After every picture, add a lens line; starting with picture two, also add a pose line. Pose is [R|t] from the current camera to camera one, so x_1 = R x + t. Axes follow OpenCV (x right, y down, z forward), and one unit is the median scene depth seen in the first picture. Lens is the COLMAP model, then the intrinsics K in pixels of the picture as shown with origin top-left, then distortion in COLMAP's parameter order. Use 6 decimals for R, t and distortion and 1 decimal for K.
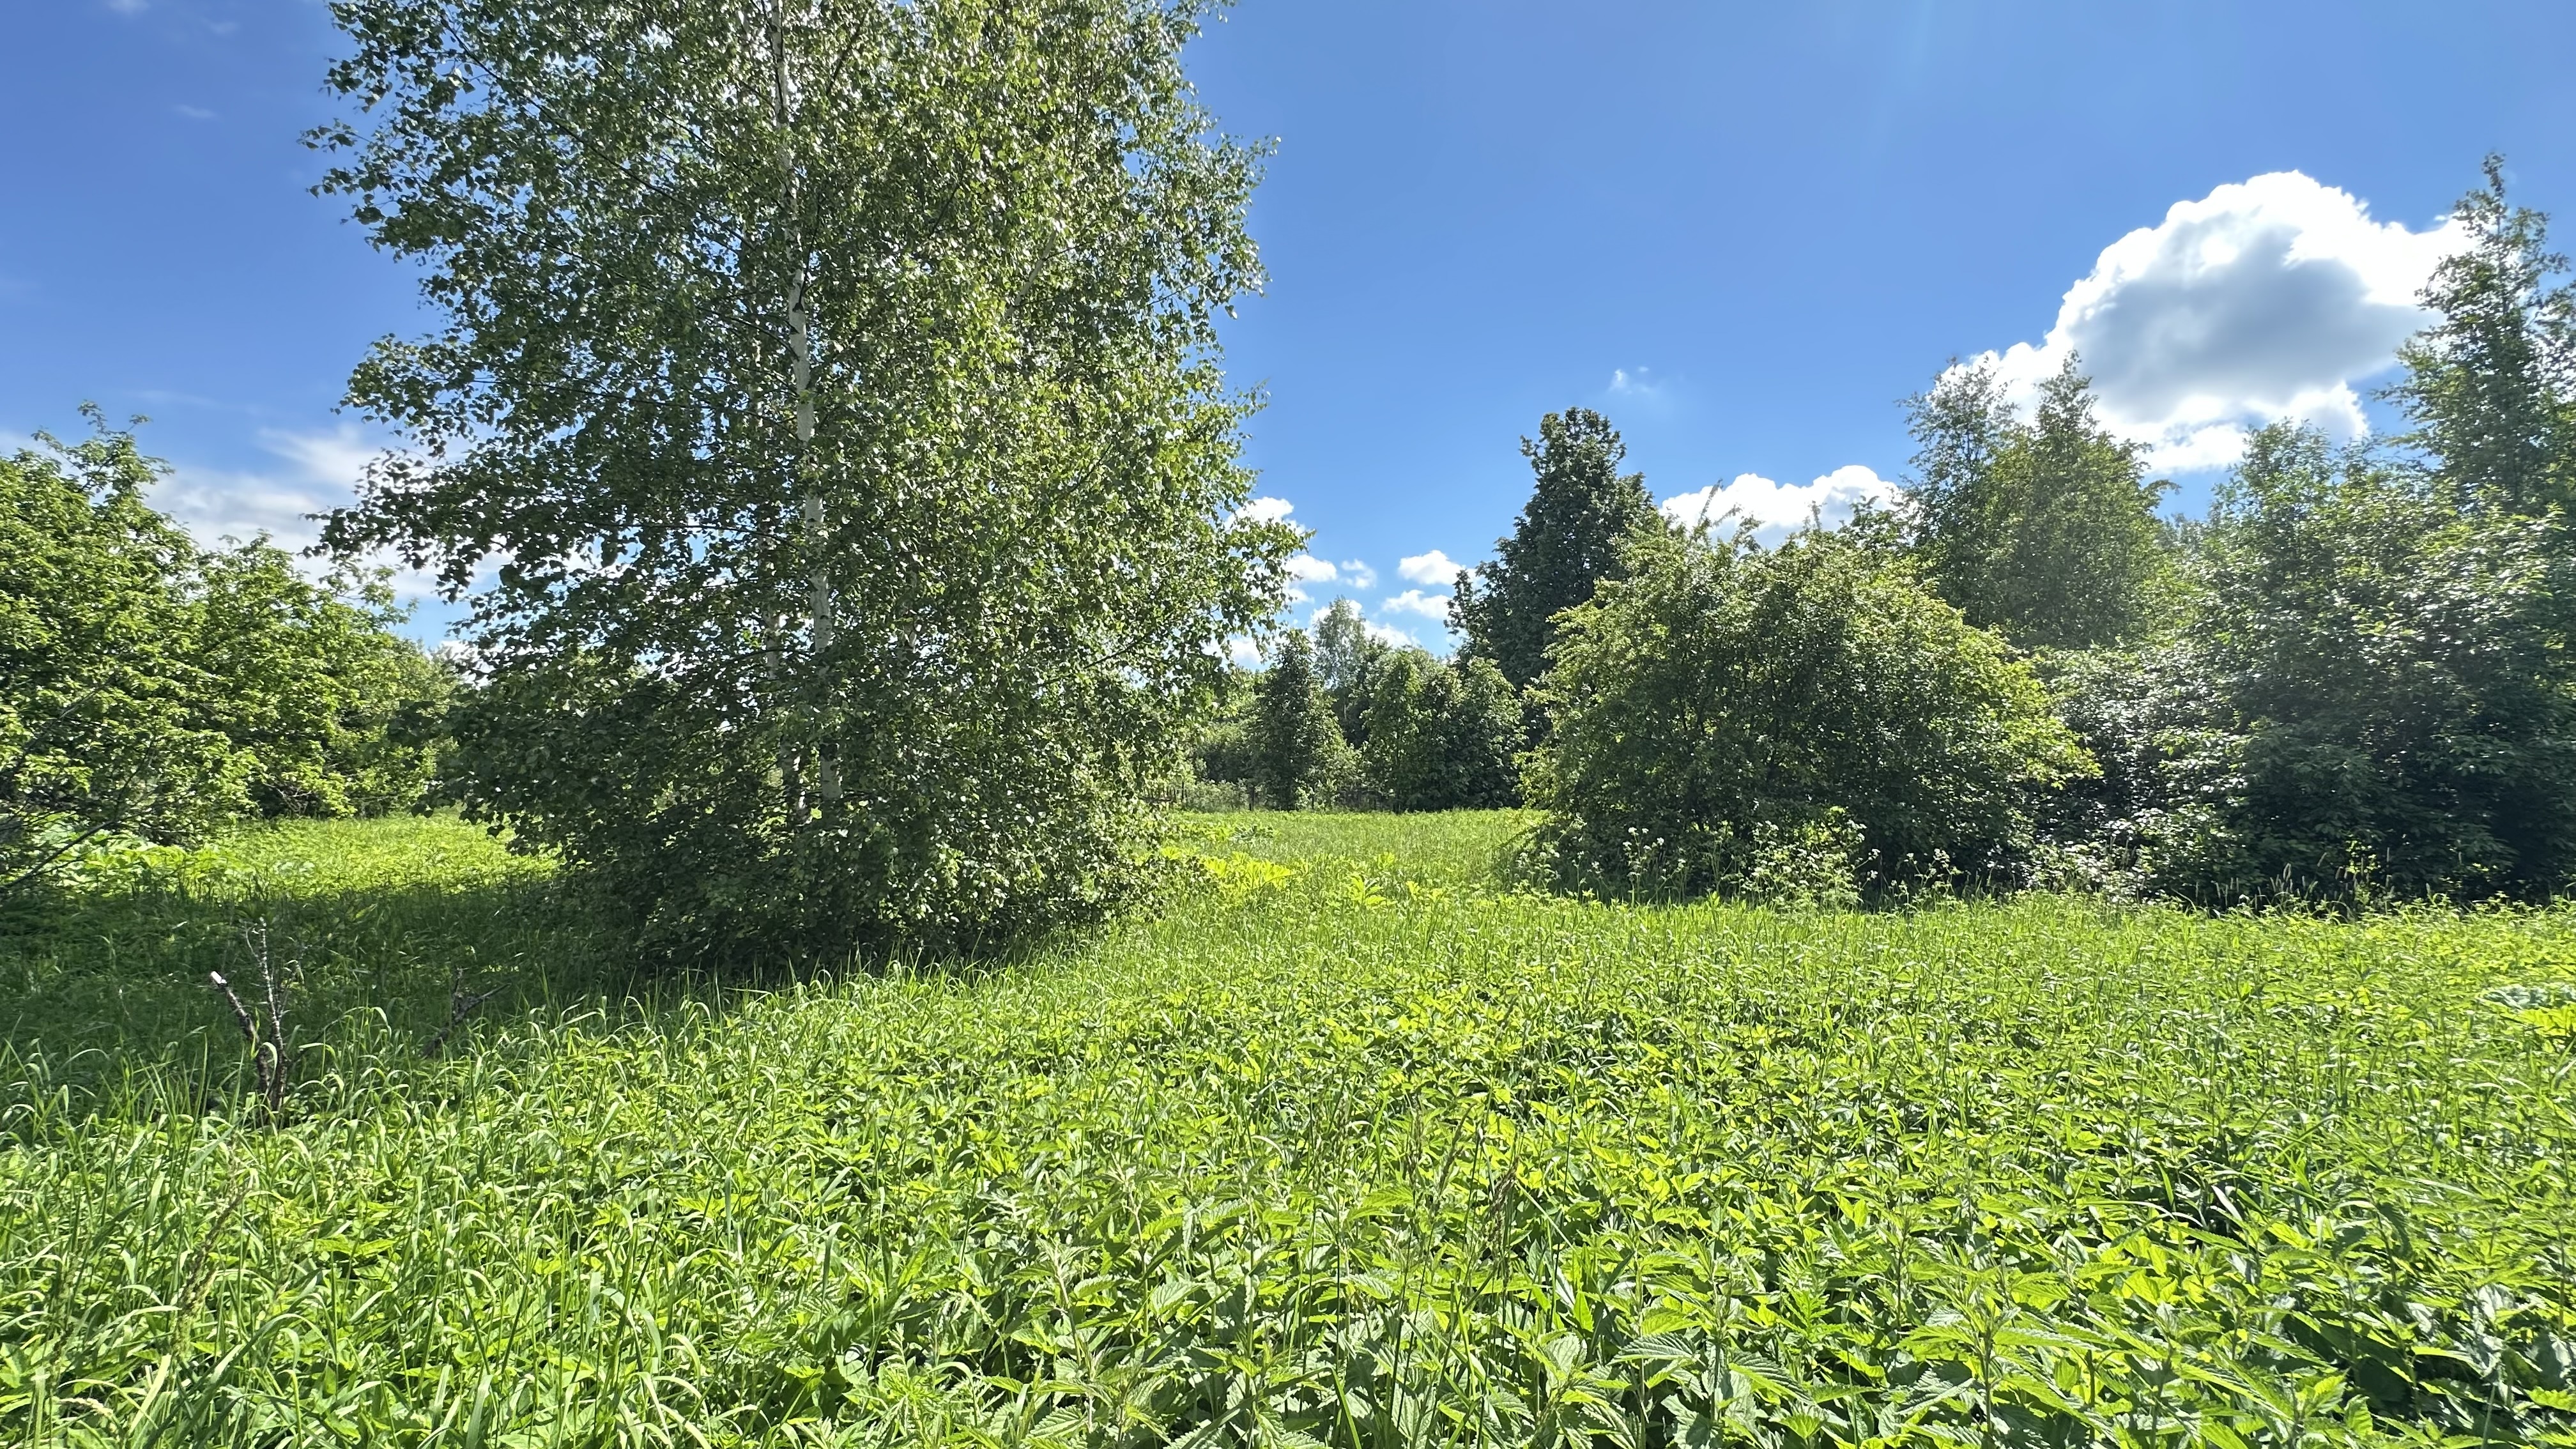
lens RADIAL K [[1021.2, 0, 1303.8], [0, 1021.2, 728.7], [0, 0, 1]] dist [0.002728, 0.001025]
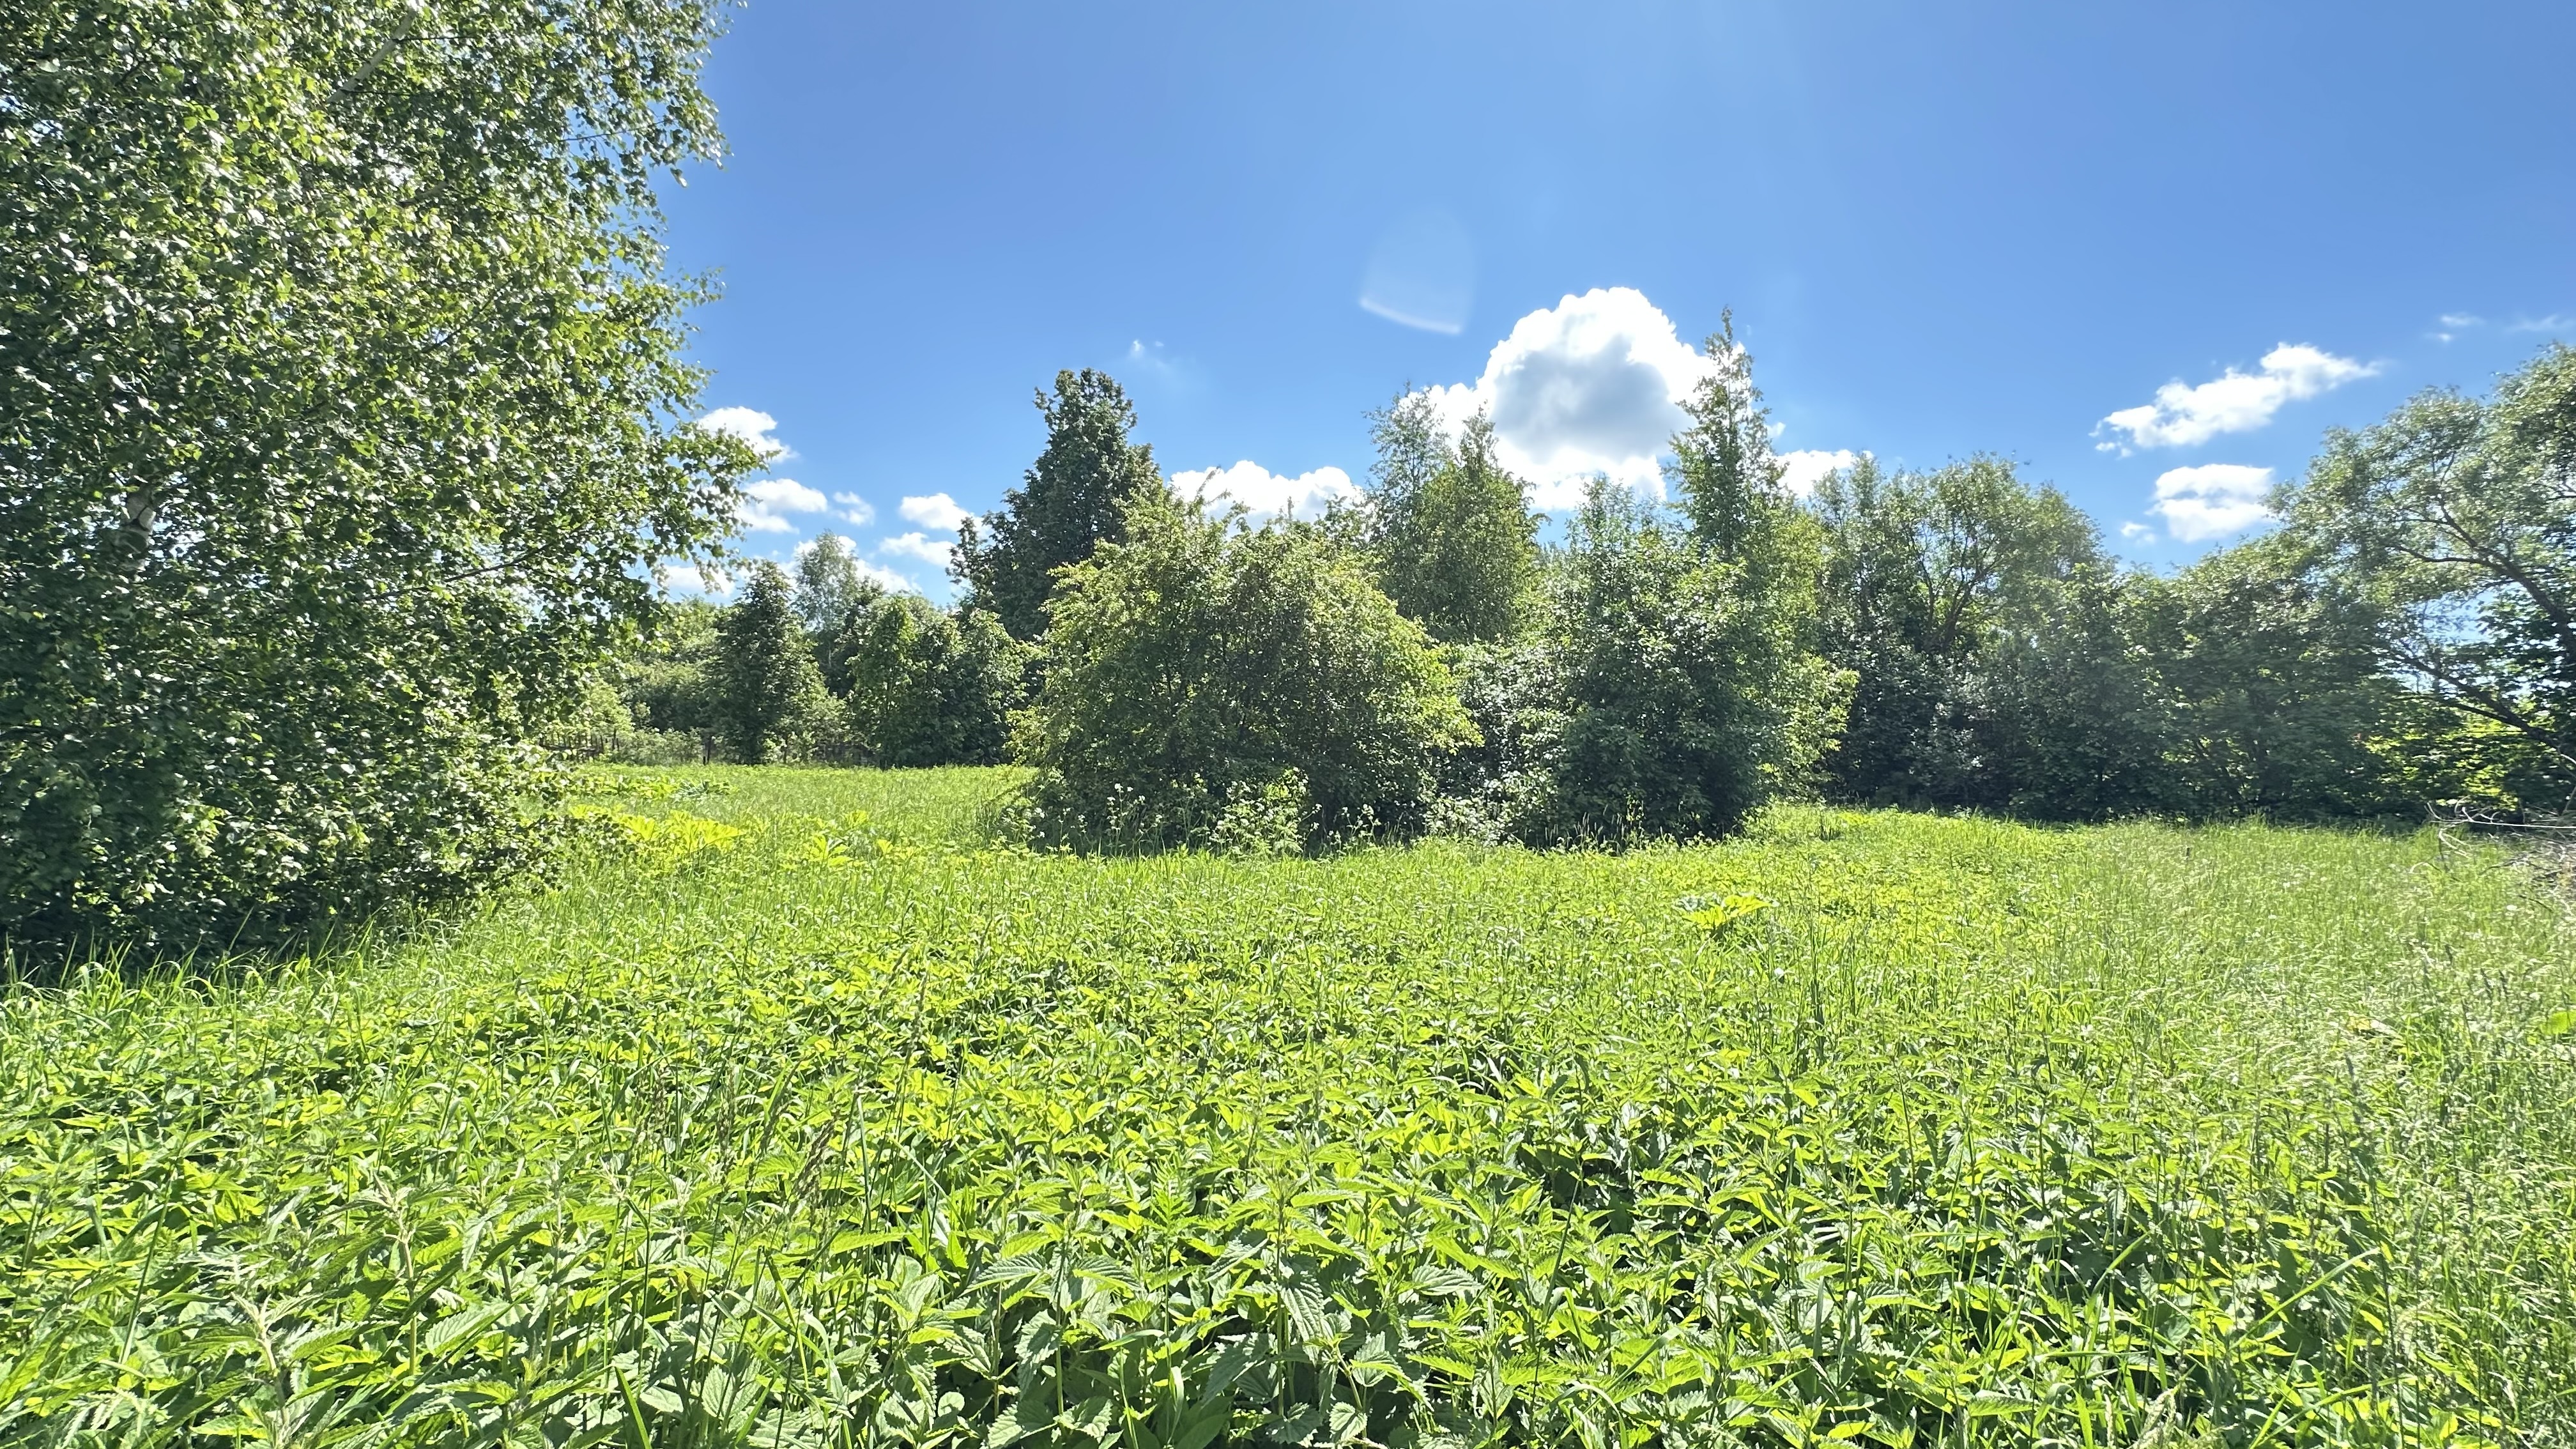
lens RADIAL K [[1021.2, 0, 1288.1], [0, 1021.2, 722.8], [0, 0, 1]] dist [0.002728, 0.001025]
pose [[0.896398, 0.032274, 0.442073, 0.026212], [-0.047710, 0.998577, 0.023840, 0.001647], [-0.440674, -0.042462, 0.896662, -0.009065]]
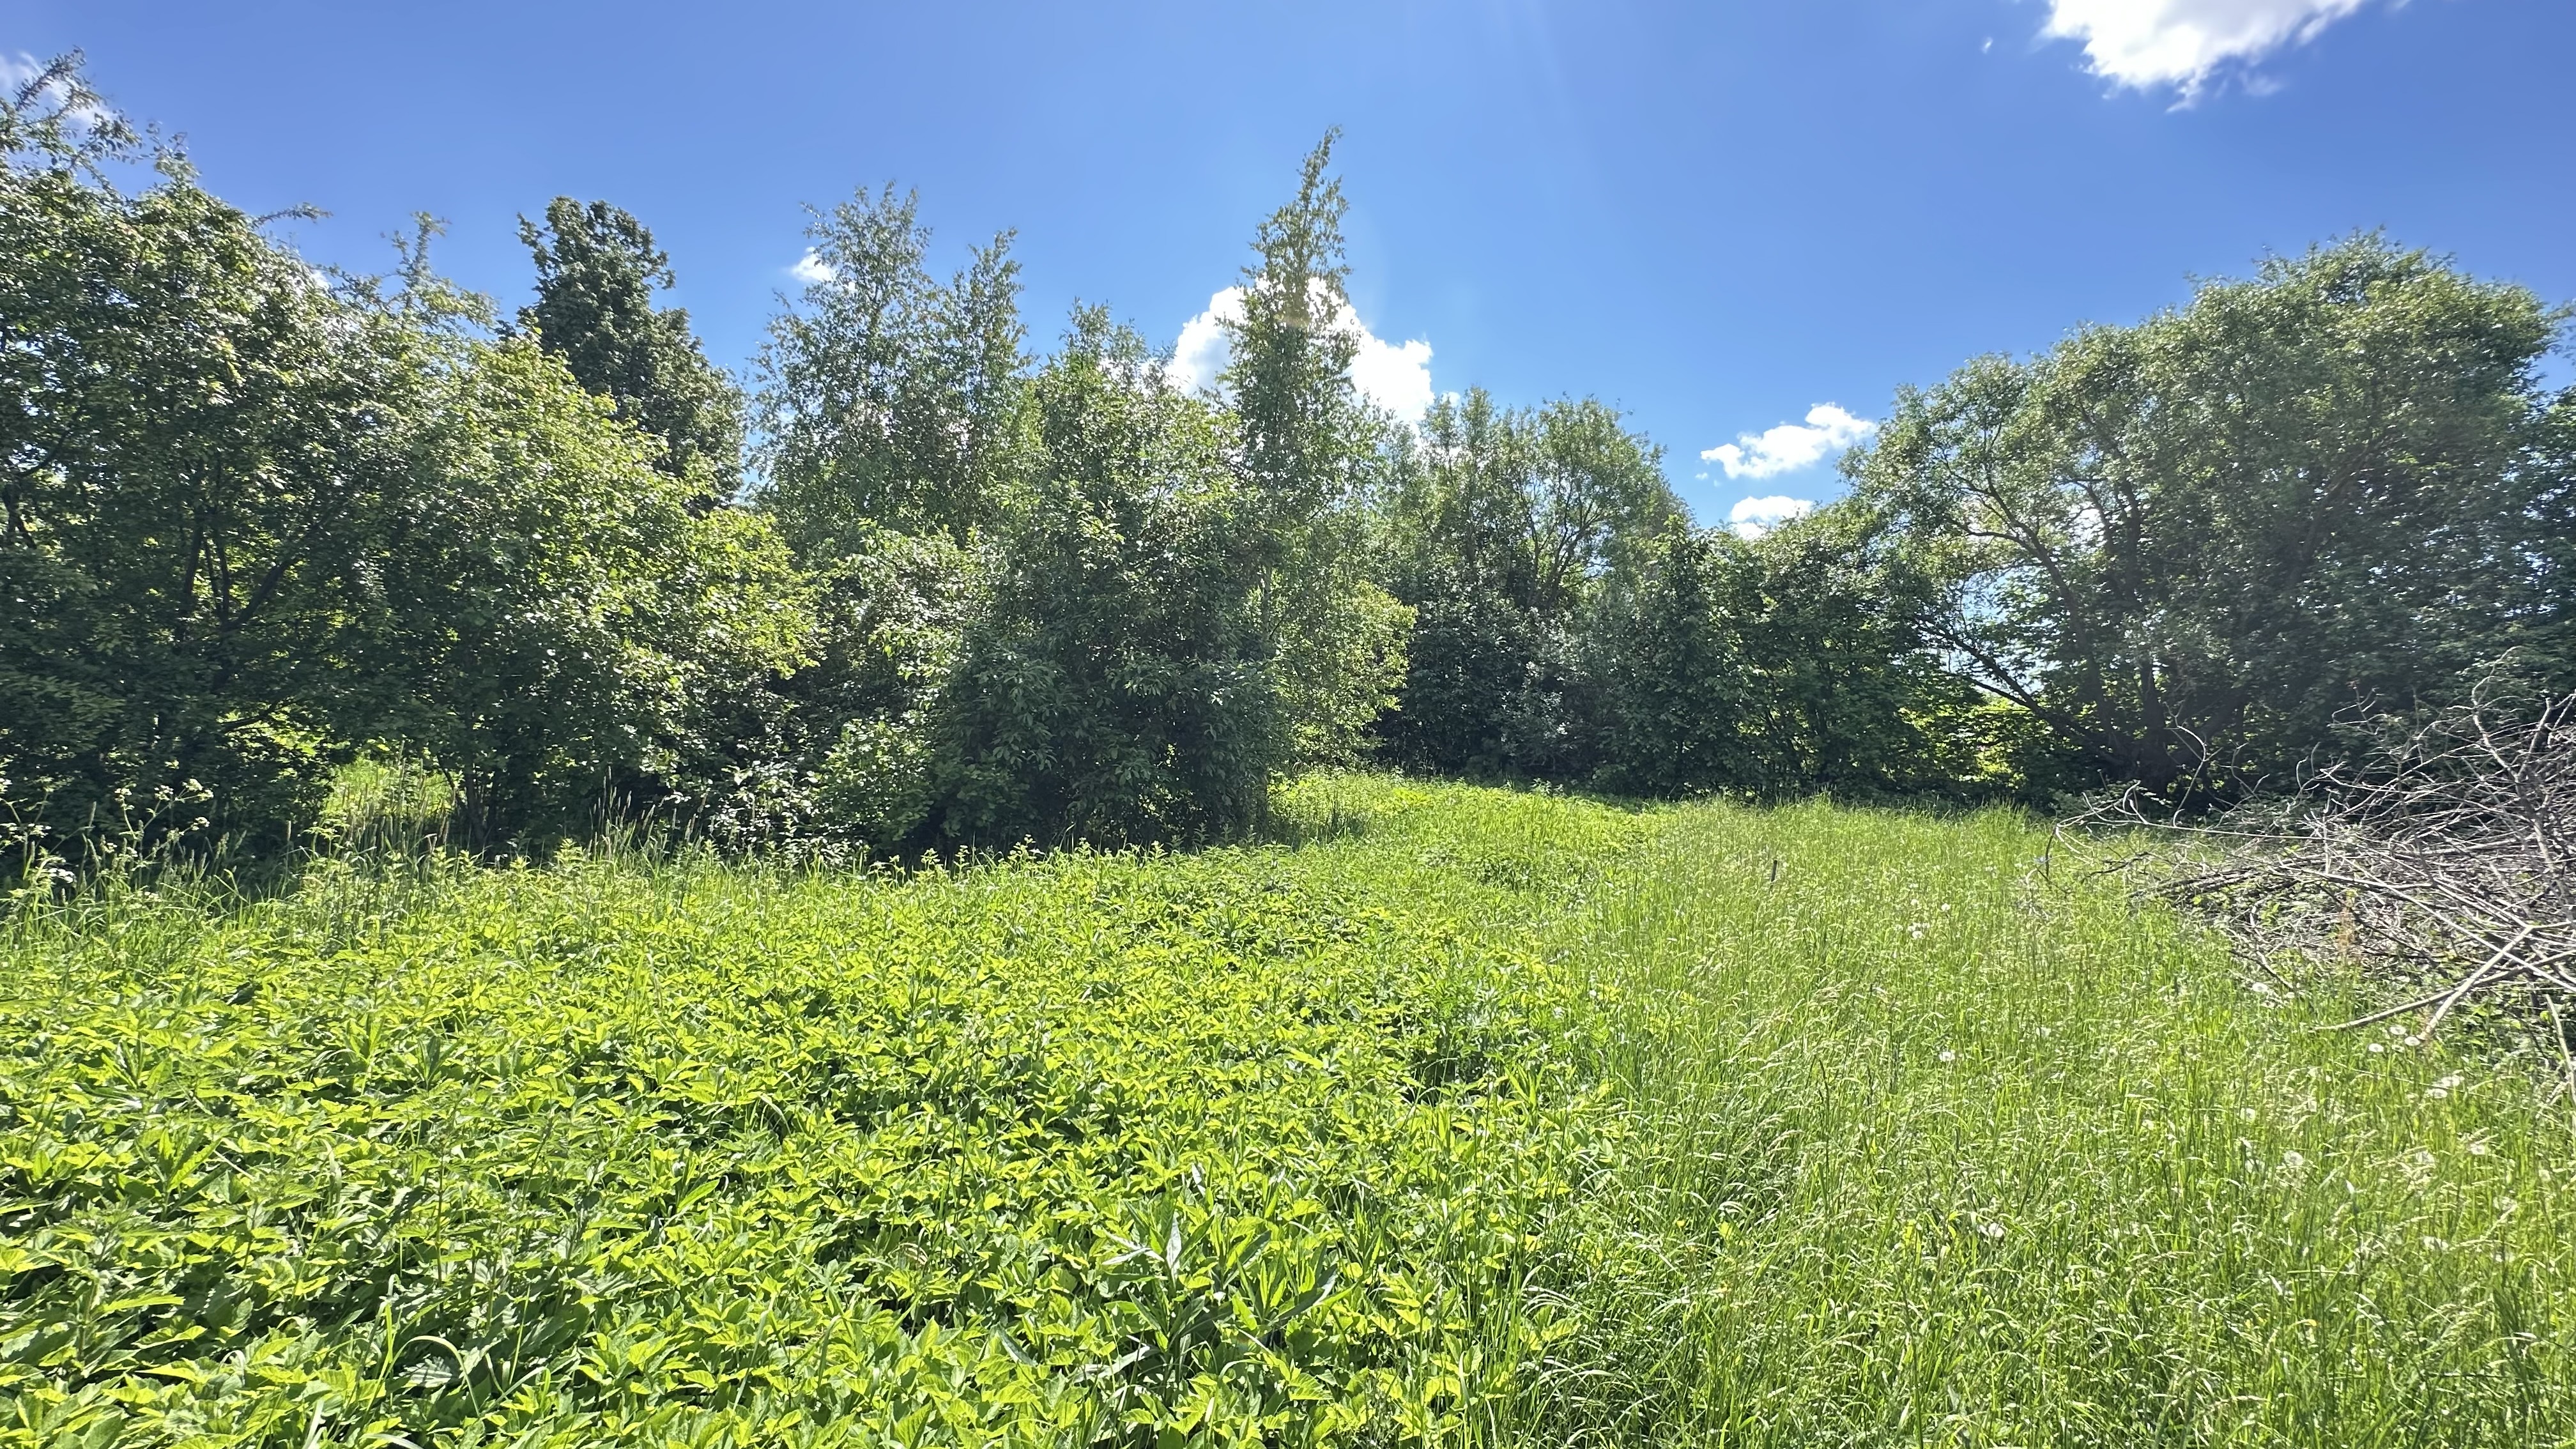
lens RADIAL K [[1021.2, 0, 1275.4], [0, 1021.2, 733.5], [0, 0, 1]] dist [0.002728, 0.001025]
pose [[0.732693, 0.027778, 0.679992, 0.473224], [-0.084455, 0.995155, 0.050347, 0.018498], [-0.675299, -0.094318, 0.731489, 0.193573]]
